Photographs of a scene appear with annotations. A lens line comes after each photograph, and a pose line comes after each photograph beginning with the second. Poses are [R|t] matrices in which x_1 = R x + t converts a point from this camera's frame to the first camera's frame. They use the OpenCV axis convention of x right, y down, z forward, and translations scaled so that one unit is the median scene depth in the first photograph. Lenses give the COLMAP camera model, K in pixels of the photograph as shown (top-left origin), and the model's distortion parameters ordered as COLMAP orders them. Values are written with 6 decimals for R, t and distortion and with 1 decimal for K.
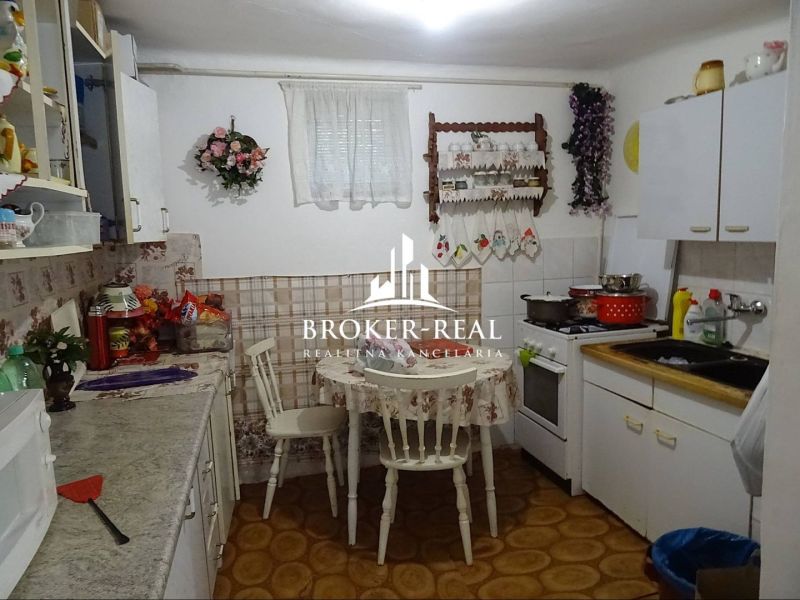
lens RADIAL K [[575.7, 0, 400.0], [0, 575.7, 300.0], [0, 0, 1]] dist [-0.006321, -0.005407]
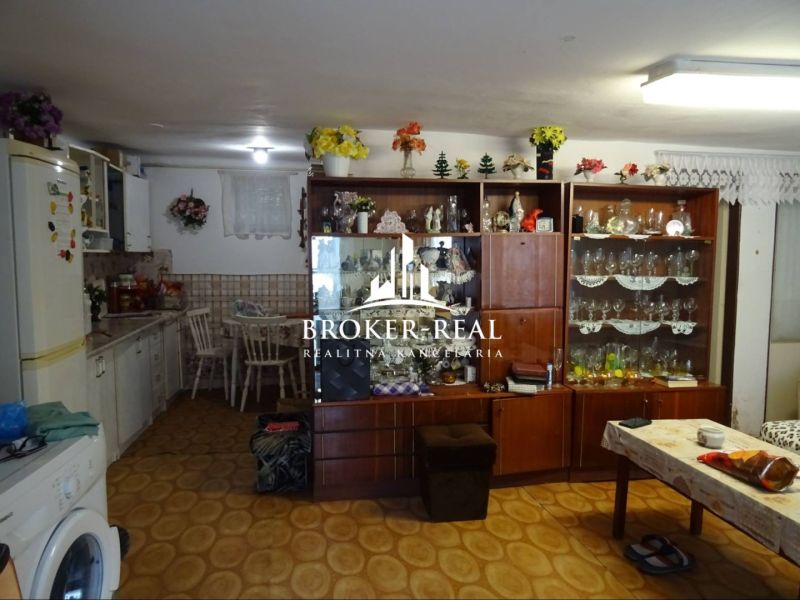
lens RADIAL K [[575.7, 0, 400.0], [0, 575.7, 300.0], [0, 0, 1]] dist [-0.006321, -0.005407]
pose [[0.997902, 0.035889, -0.053878, 0.522020], [-0.038403, 0.998185, -0.046383, 0.111896], [0.052116, 0.048355, 0.997470, -0.858670]]
